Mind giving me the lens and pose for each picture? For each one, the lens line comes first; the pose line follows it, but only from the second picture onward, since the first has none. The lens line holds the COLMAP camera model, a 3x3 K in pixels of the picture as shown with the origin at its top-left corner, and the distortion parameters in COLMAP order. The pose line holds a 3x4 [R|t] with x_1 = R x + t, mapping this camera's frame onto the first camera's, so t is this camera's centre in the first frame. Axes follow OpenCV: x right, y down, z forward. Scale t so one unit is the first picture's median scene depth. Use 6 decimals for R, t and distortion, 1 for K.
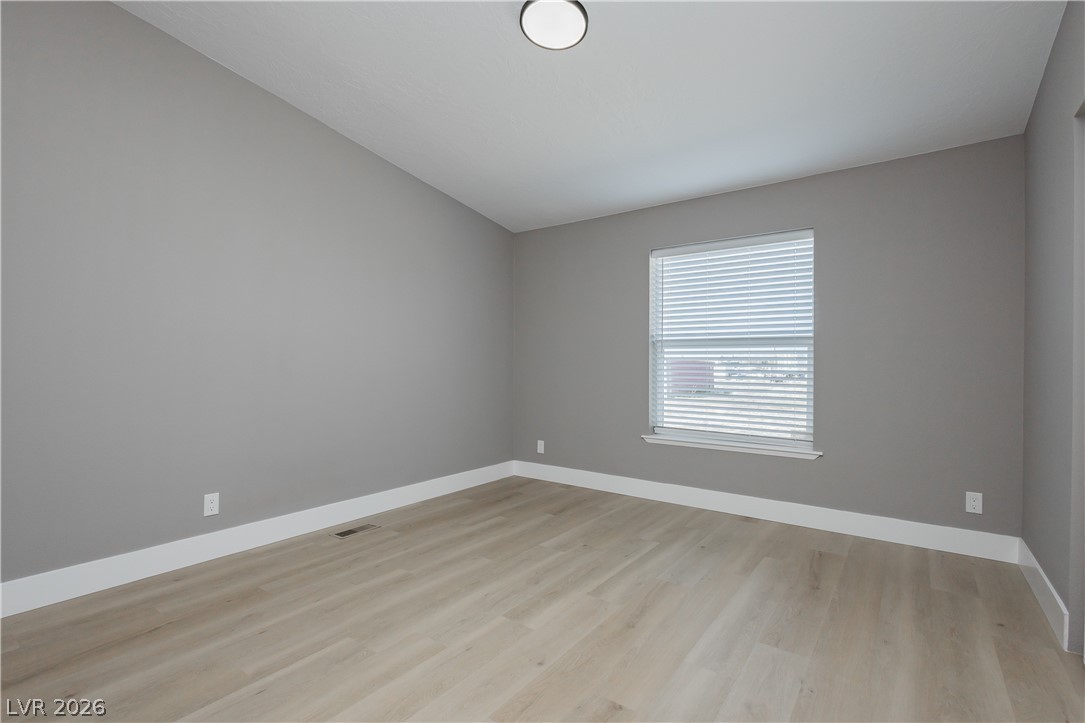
lens RADIAL K [[506.4, 0, 545.2], [0, 506.4, 360.9], [0, 0, 1]] dist [0.002890, 0.000165]
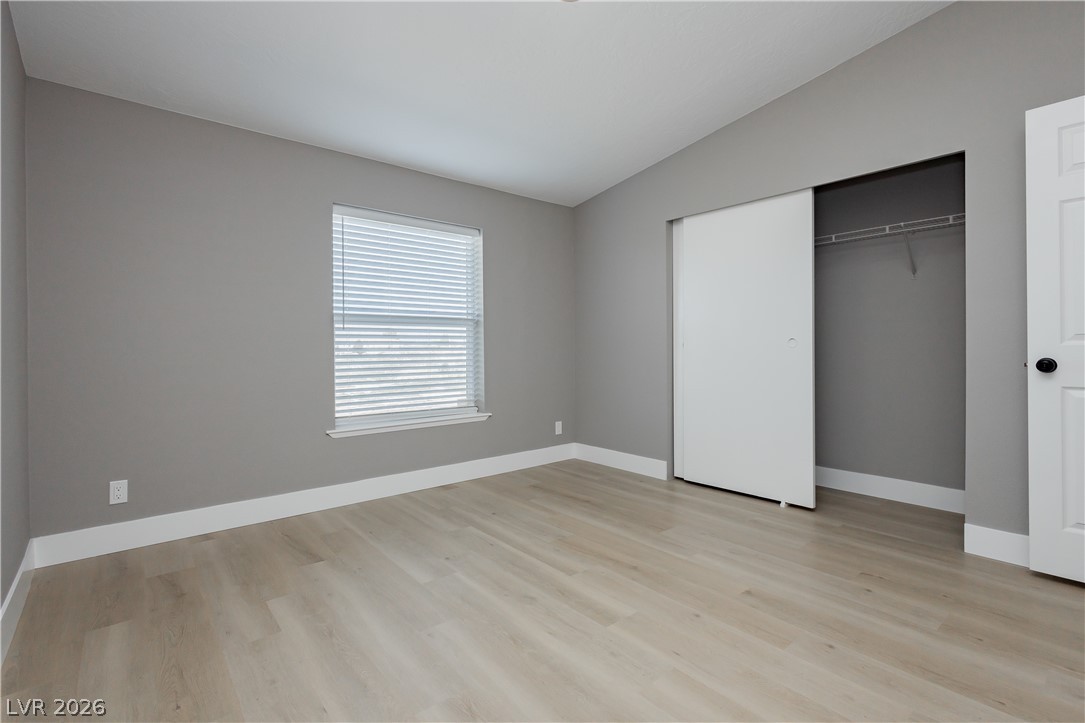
lens RADIAL K [[536.8, 0, 492.3], [0, 536.8, 345.4], [0, 0, 1]] dist [0.004855, 0.000551]
pose [[0.226248, -0.003461, 0.974064, -0.770457], [-0.001160, 0.999992, 0.003822, 0.009844], [-0.974069, -0.001995, 0.226242, 0.733651]]
